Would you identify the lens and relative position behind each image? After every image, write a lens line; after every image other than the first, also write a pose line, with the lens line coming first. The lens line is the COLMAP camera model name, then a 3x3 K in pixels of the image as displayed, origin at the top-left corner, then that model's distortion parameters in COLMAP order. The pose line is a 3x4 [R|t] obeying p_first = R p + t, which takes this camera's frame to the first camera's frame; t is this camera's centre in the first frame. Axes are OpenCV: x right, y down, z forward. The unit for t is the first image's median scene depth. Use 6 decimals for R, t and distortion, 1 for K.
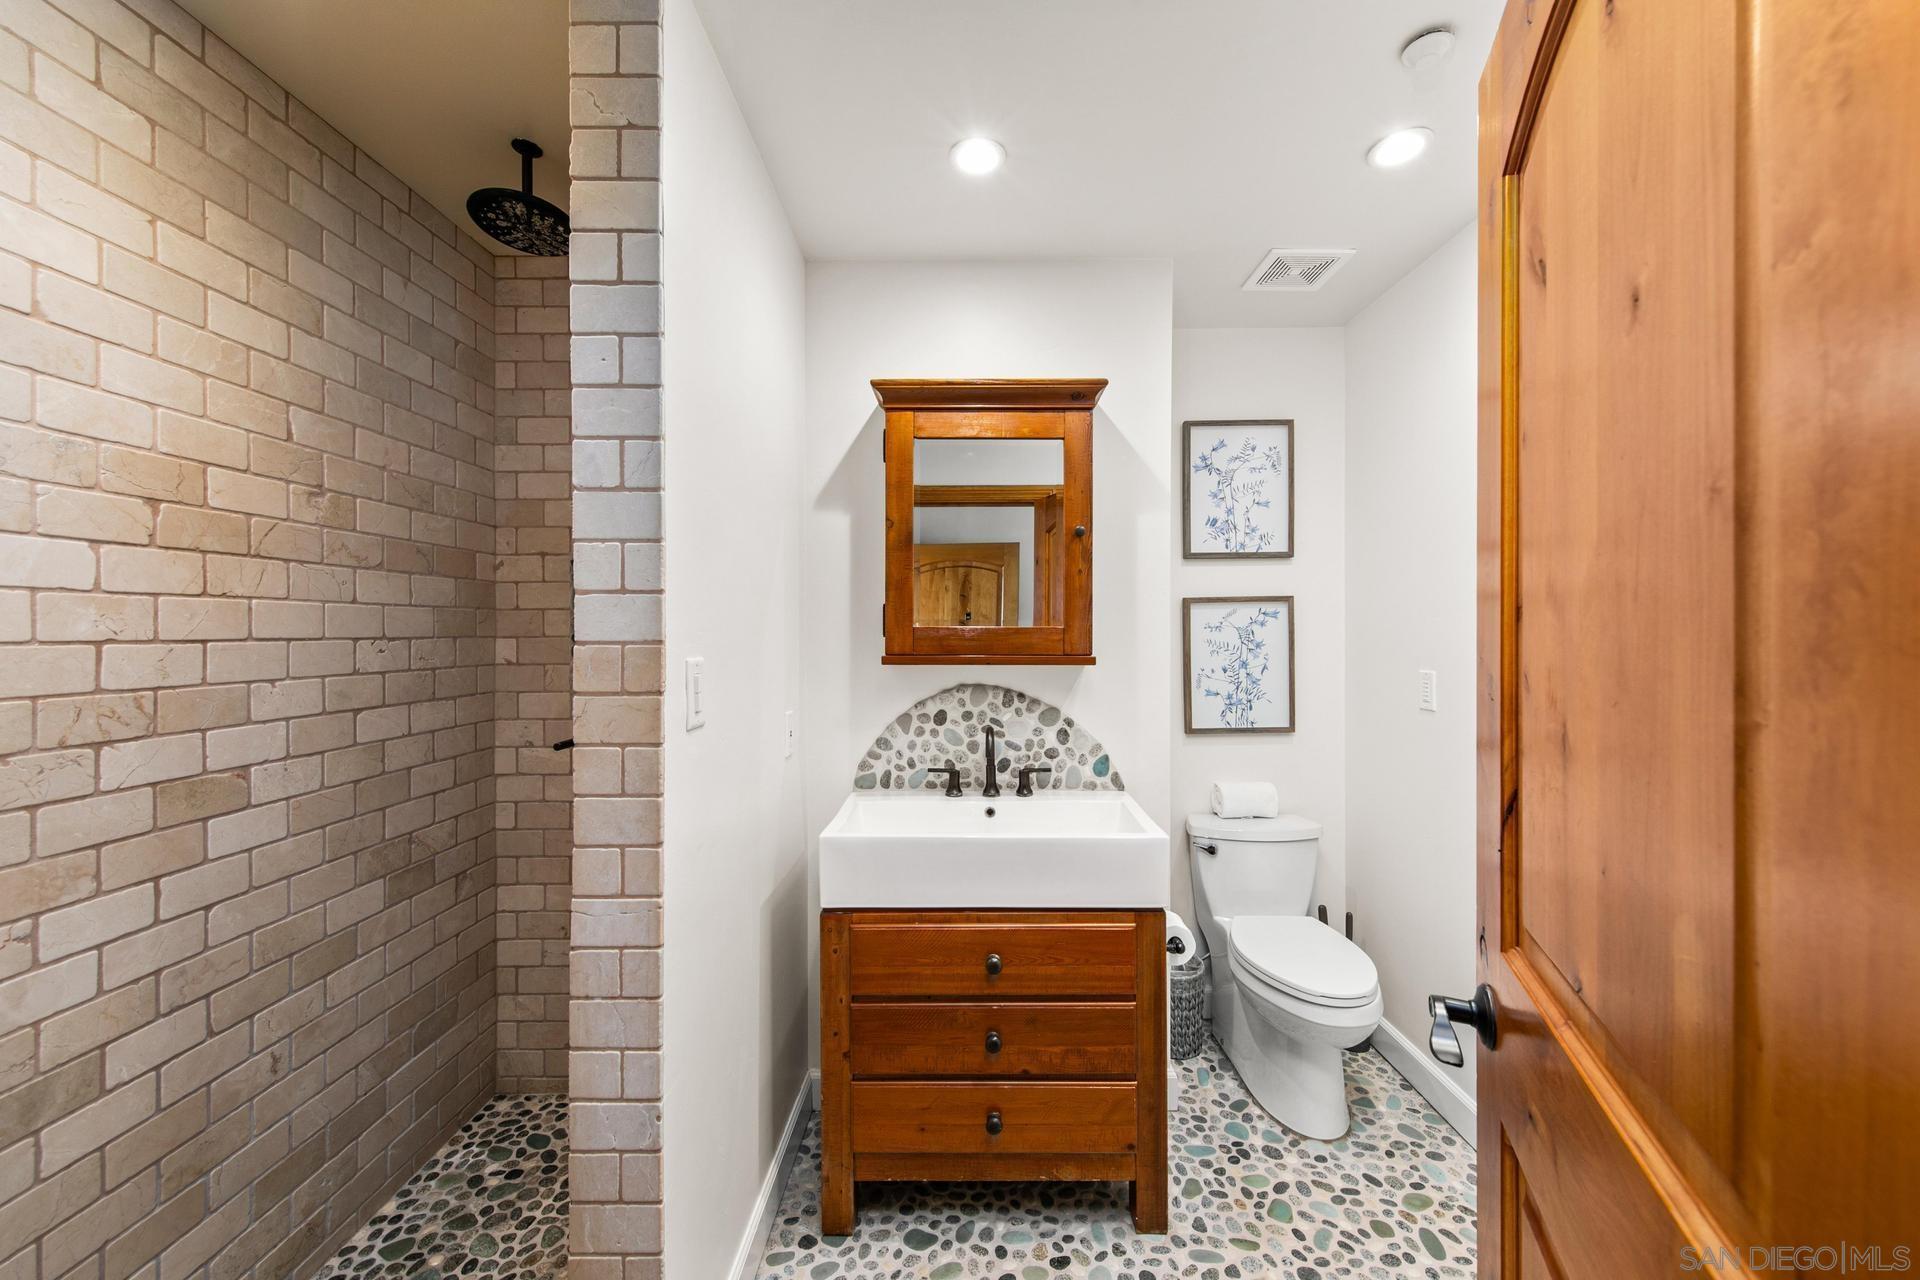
lens RADIAL K [[678.3, 0, 964.2], [0, 678.3, 630.7], [0, 0, 1]] dist [0.000685, 0.000084]
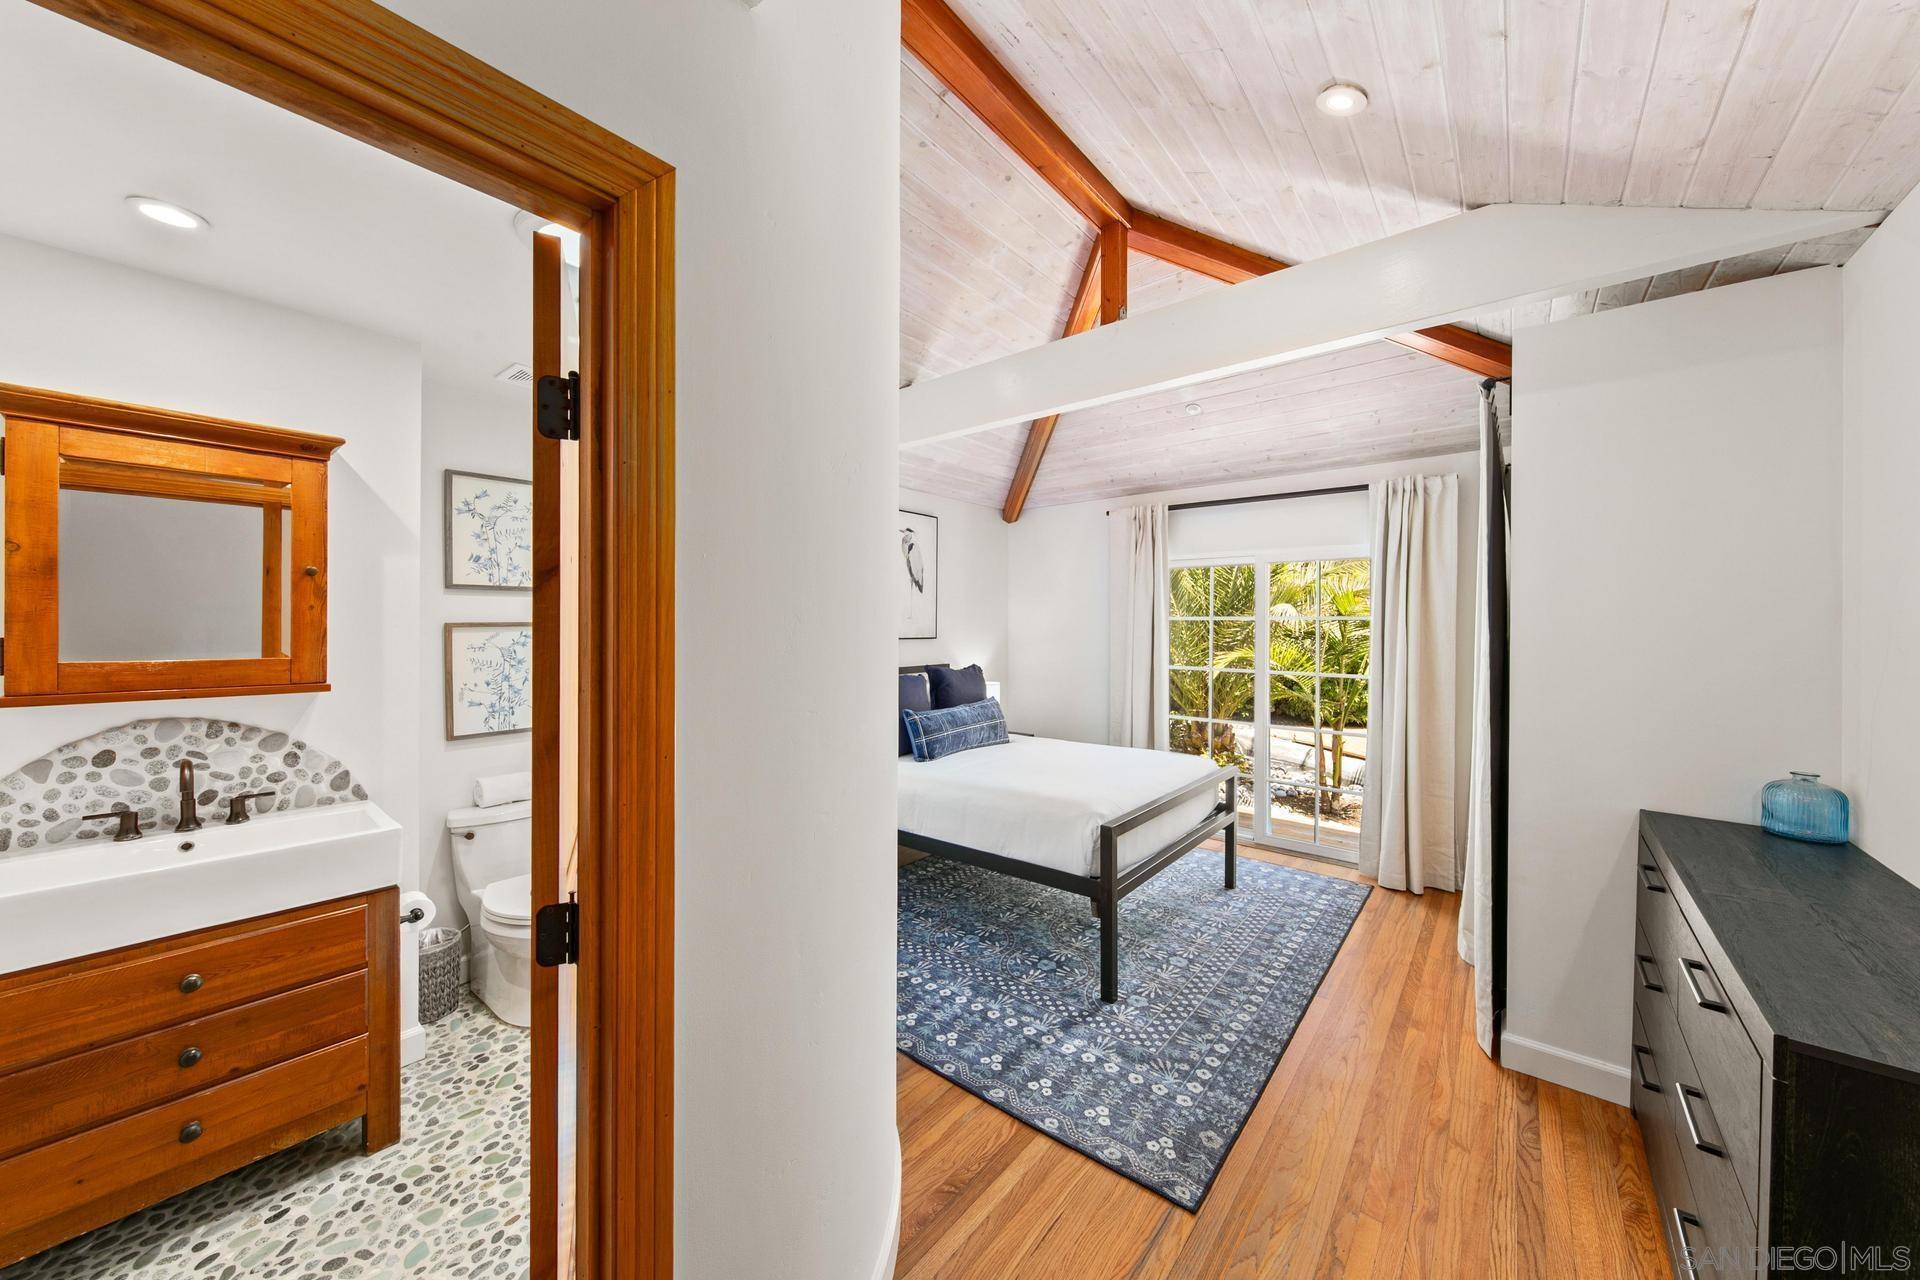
lens RADIAL K [[678.3, 0, 964.2], [0, 678.3, 630.7], [0, 0, 1]] dist [0.000685, 0.000084]
pose [[0.630533, 0.000551, 0.776162, -0.014923], [-0.011649, 0.999894, 0.008753, -0.066628], [-0.776075, -0.014561, 0.630473, -0.480236]]
